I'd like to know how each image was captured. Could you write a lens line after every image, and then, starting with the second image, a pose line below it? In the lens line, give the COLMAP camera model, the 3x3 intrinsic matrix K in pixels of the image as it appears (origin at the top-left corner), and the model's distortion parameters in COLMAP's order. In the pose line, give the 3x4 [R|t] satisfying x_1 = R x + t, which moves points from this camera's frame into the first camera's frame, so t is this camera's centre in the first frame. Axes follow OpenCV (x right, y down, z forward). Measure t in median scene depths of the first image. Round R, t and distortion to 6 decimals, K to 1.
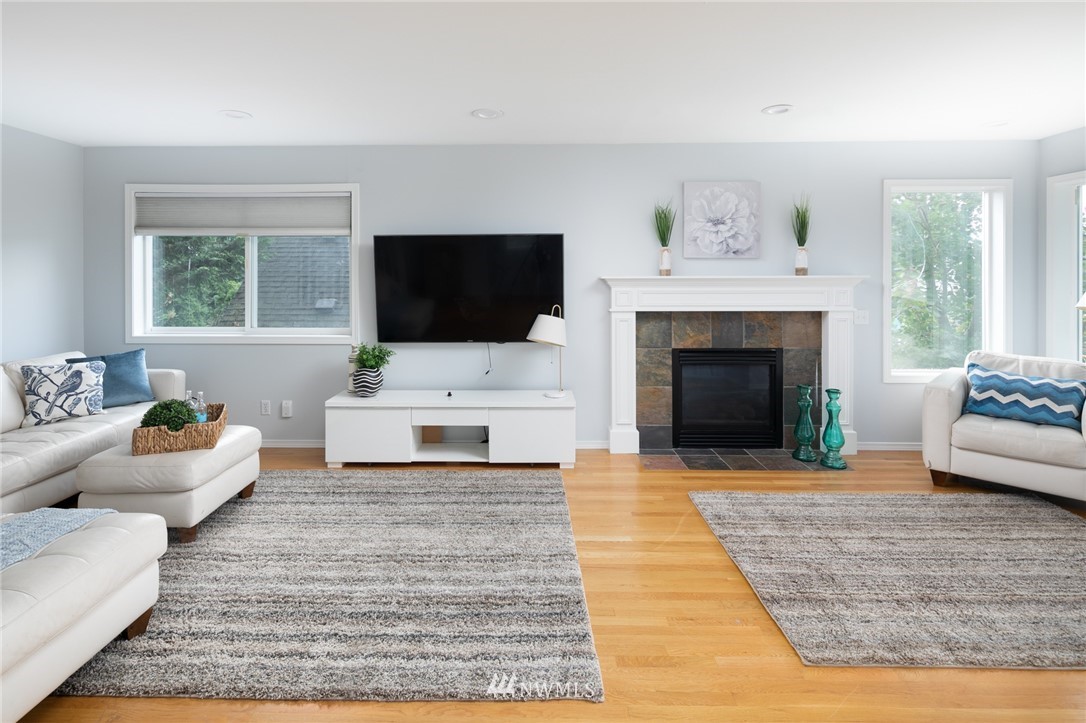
lens RADIAL K [[543.0, 0, 523.6], [0, 543.0, 277.7], [0, 0, 1]] dist [0.003093, -0.002705]
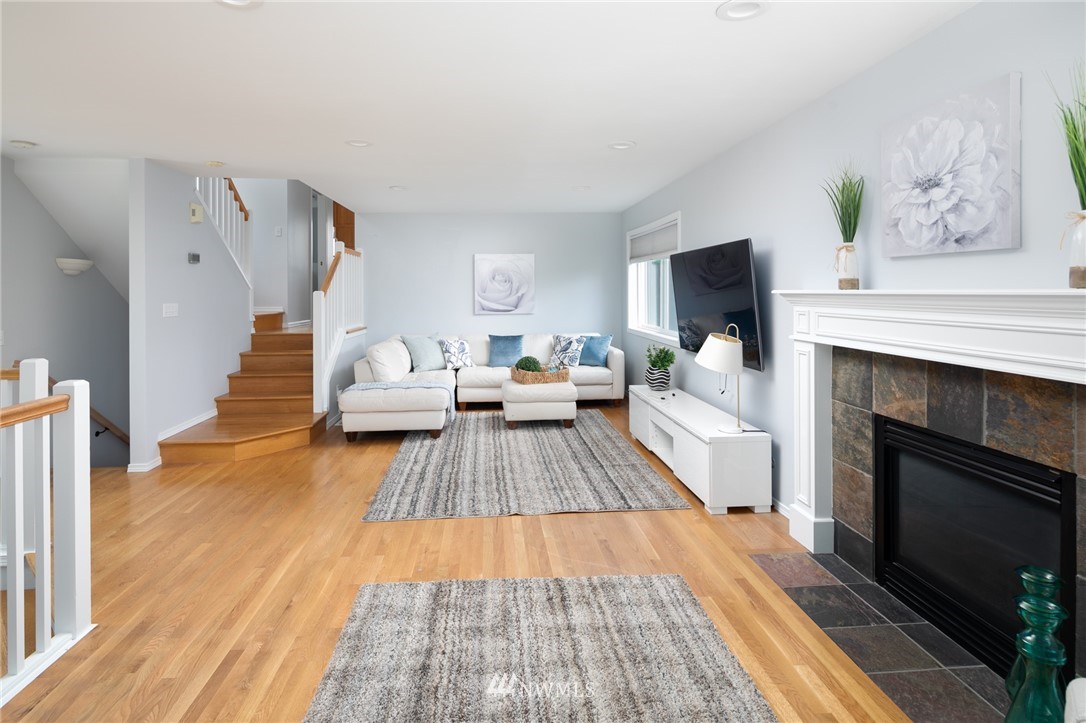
lens RADIAL K [[534.3, 0, 519.1], [0, 534.3, 292.0], [0, 0, 1]] dist [0.000192, -0.000300]
pose [[0.083193, 0.003719, -0.996526, 0.999172], [-0.000065, 0.999993, 0.003726, -0.003366], [0.996533, -0.000245, 0.083193, 0.691675]]
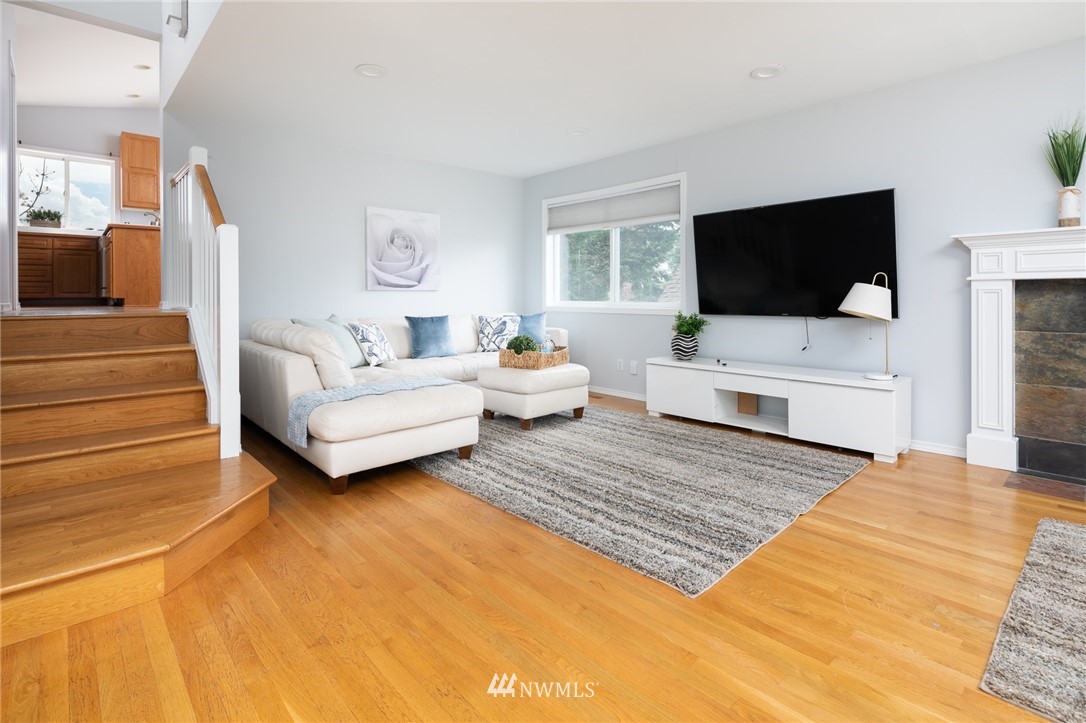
lens RADIAL K [[524.9, 0, 544.4], [0, 524.9, 297.4], [0, 0, 1]] dist [0.000326, -0.001206]
pose [[0.694721, 0.002733, -0.719274, 0.331954], [-0.002468, 0.999996, 0.001415, 0.103767], [0.719275, 0.000792, 0.694725, 0.052818]]
